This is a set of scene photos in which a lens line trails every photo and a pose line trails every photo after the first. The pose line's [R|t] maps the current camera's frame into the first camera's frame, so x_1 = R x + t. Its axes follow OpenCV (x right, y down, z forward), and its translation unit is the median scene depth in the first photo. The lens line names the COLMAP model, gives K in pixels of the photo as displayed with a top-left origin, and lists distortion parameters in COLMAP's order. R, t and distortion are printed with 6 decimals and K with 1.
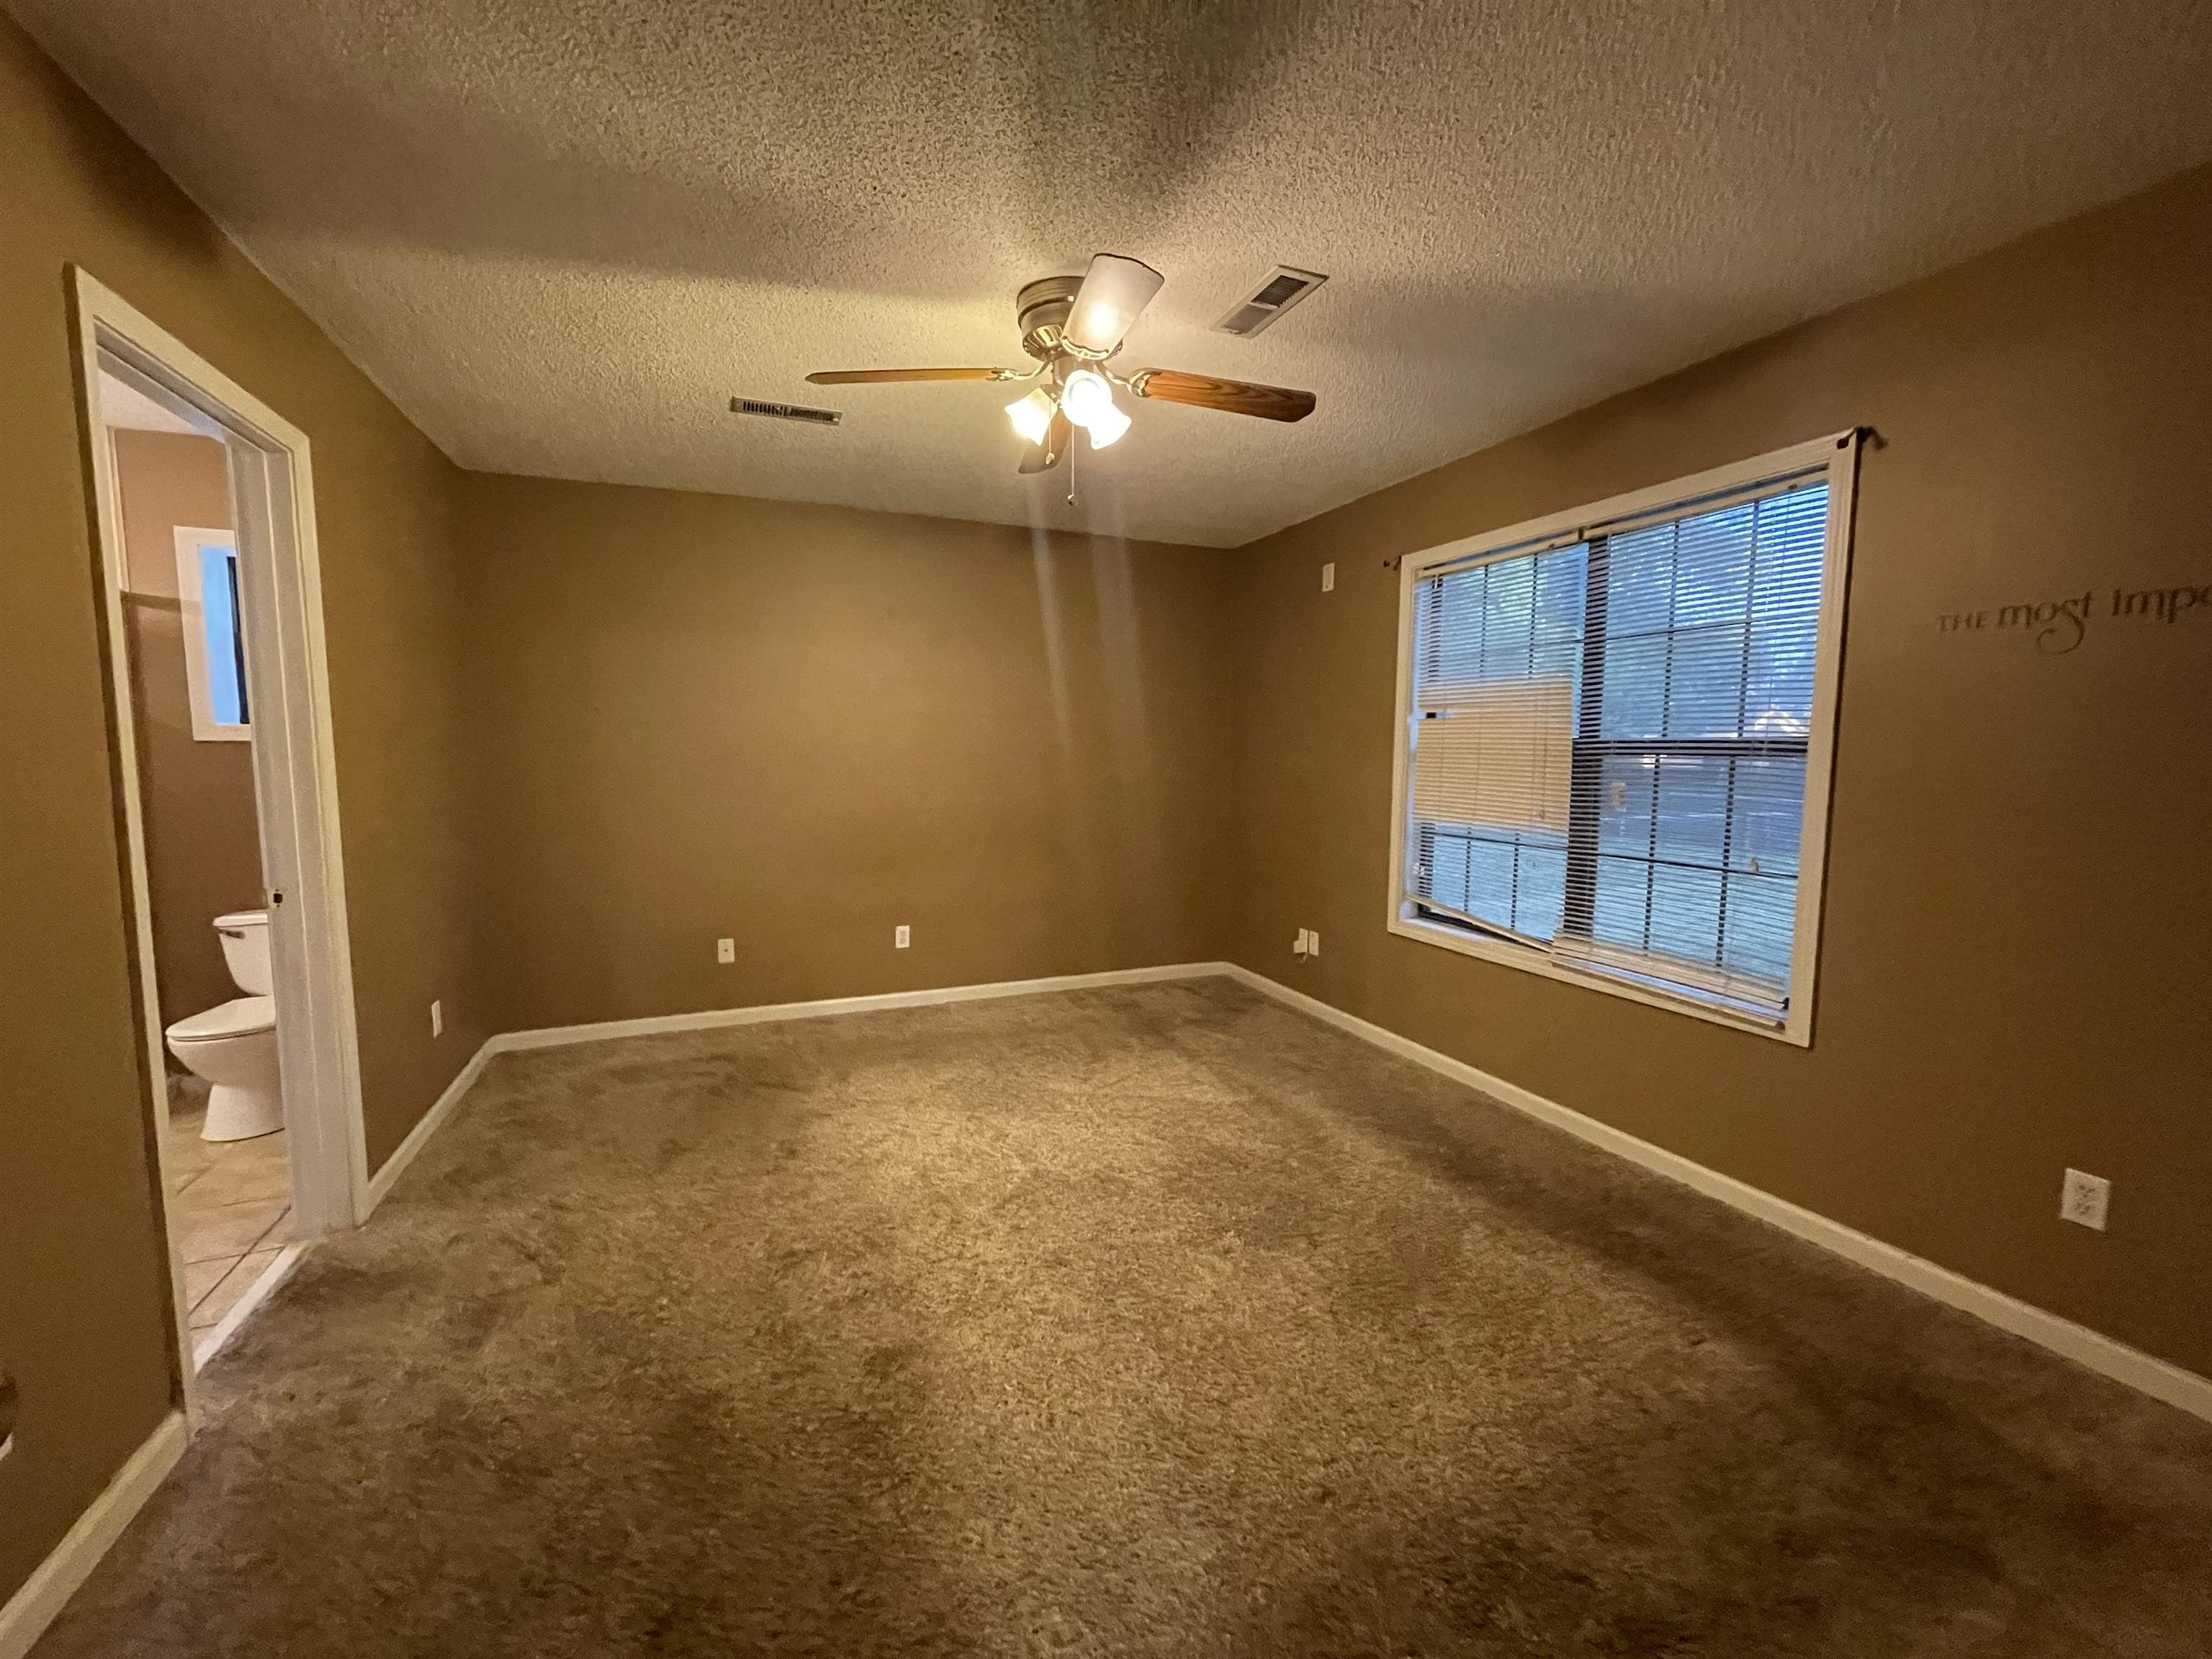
lens RADIAL K [[895.8, 0, 1106.0], [0, 895.8, 829.5], [0, 0, 1]] dist [0.002561, 0.000198]
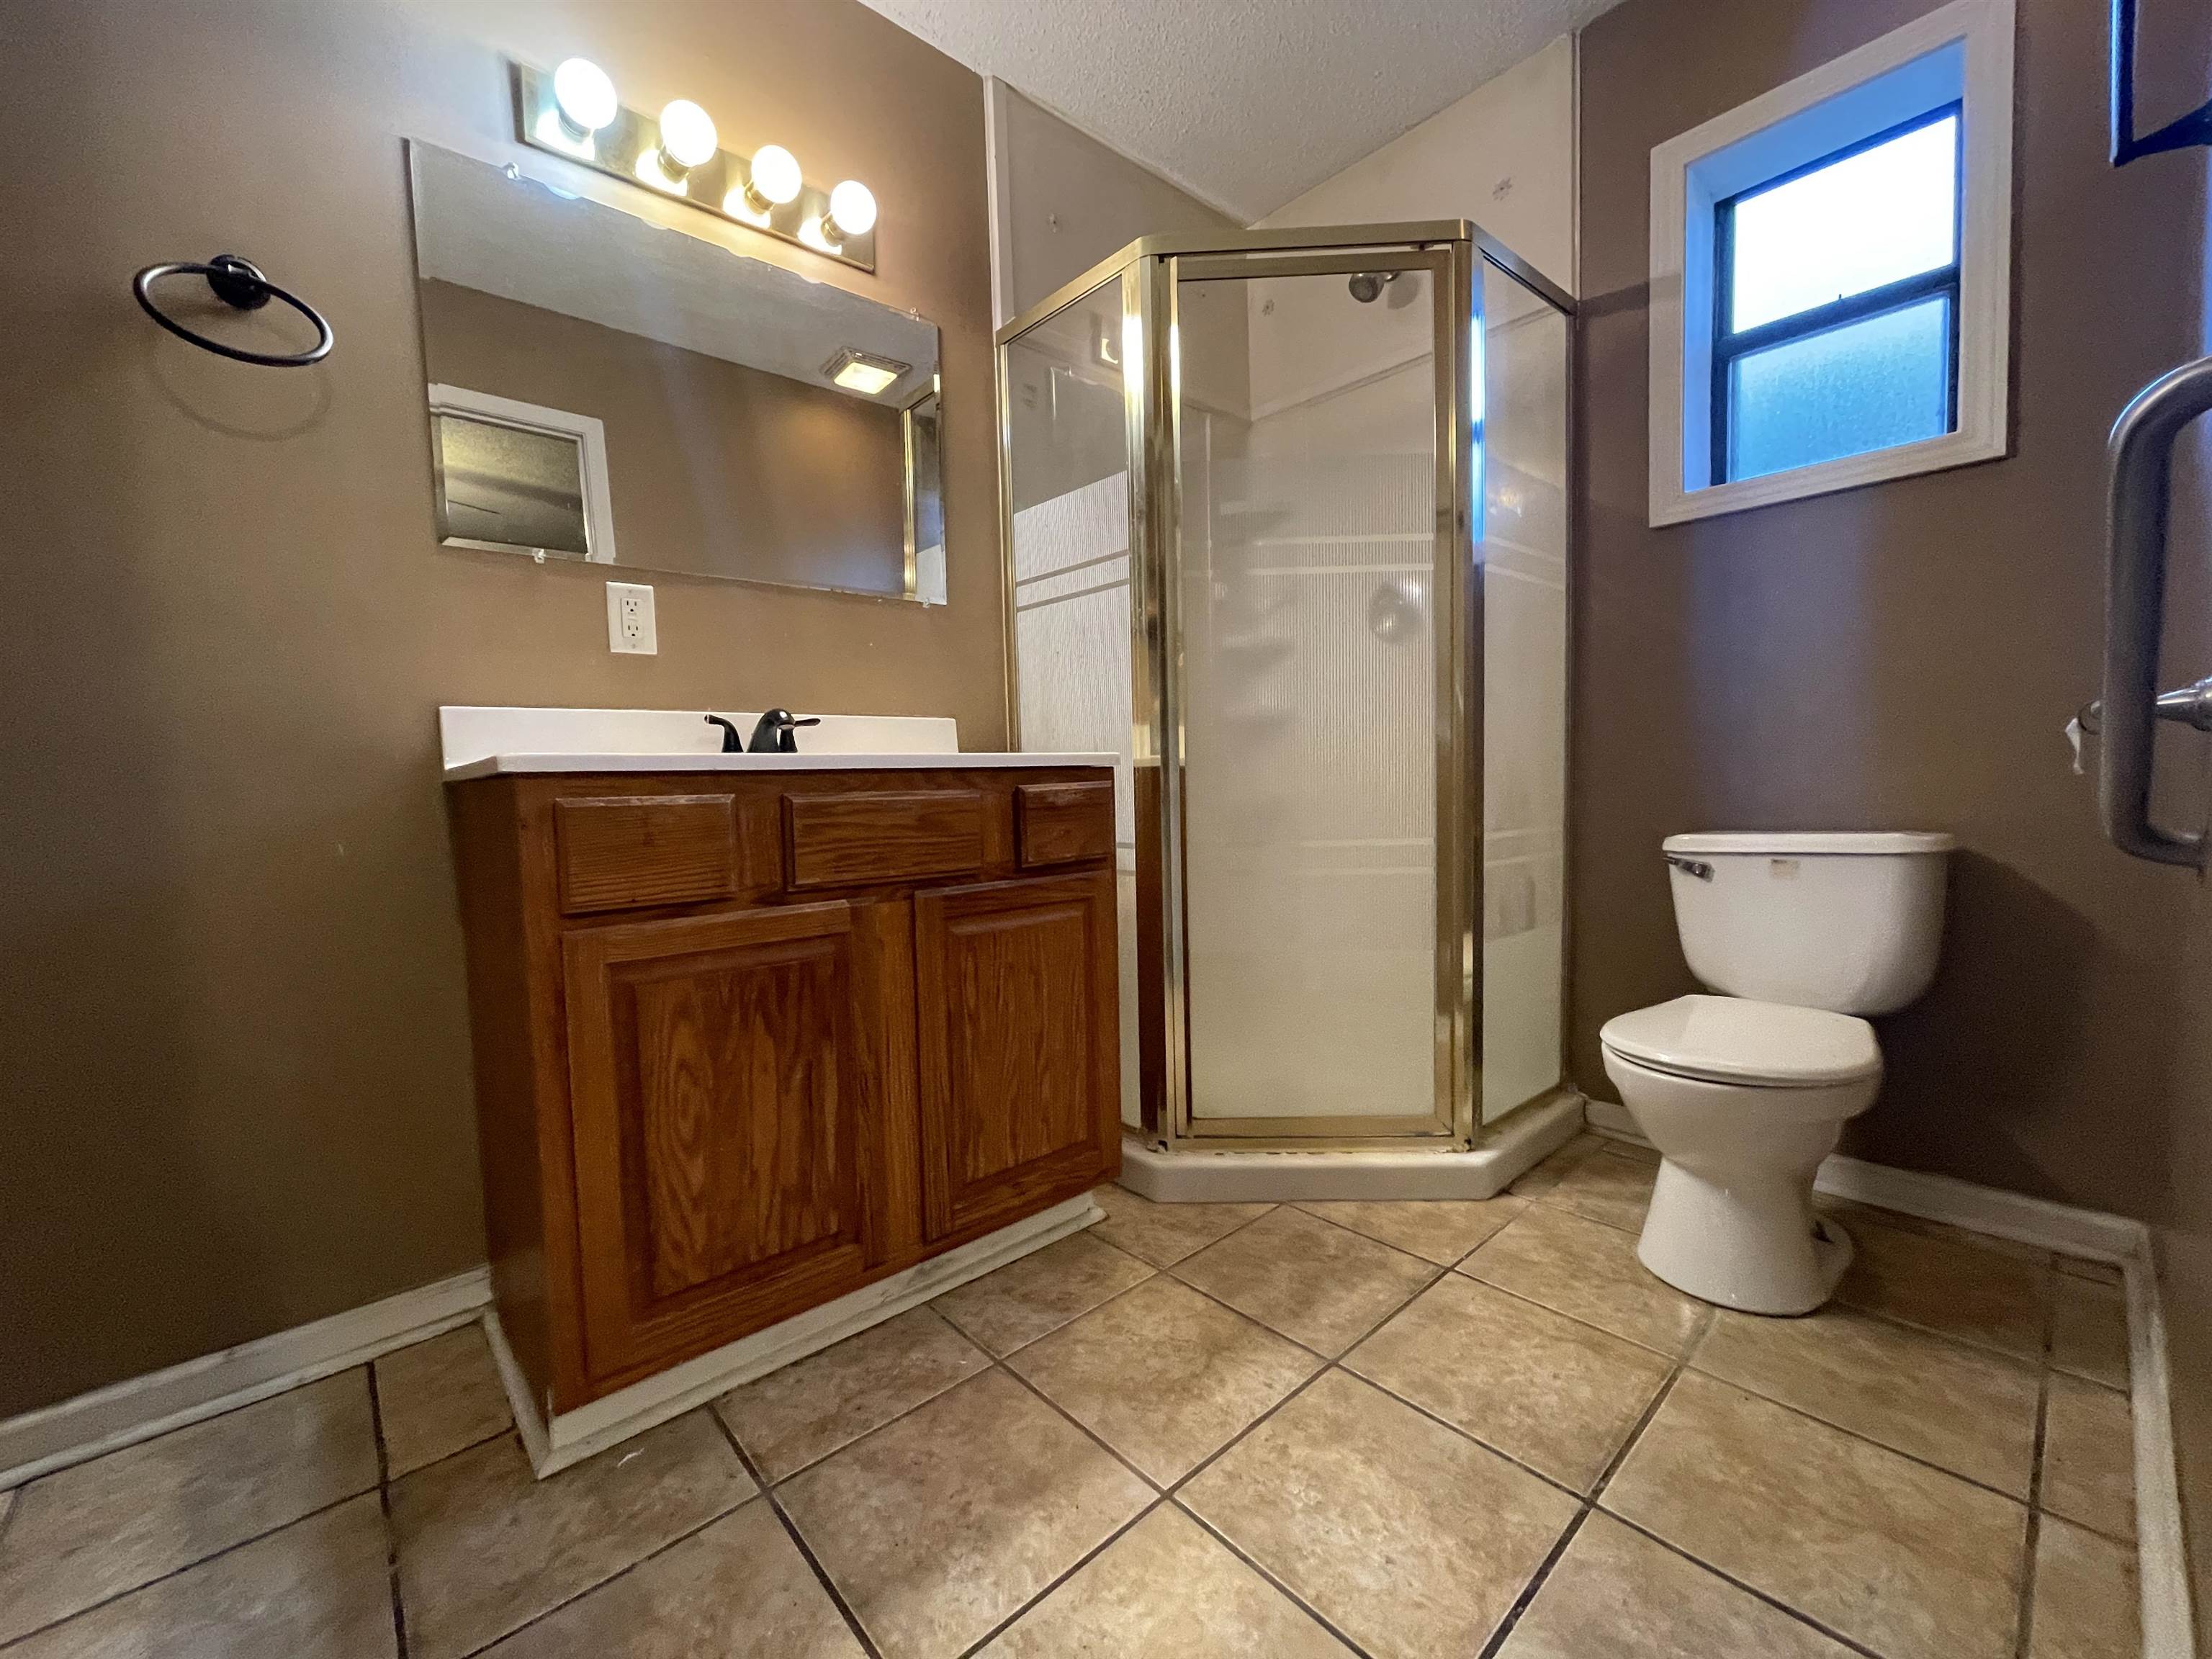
lens RADIAL K [[895.8, 0, 1106.0], [0, 895.8, 829.5], [0, 0, 1]] dist [0.002561, 0.000198]
pose [[0.319153, 0.044516, -0.946657, -0.586130], [-0.058873, 0.997898, 0.027077, 0.099533], [0.945873, 0.047091, 0.321103, 0.505043]]
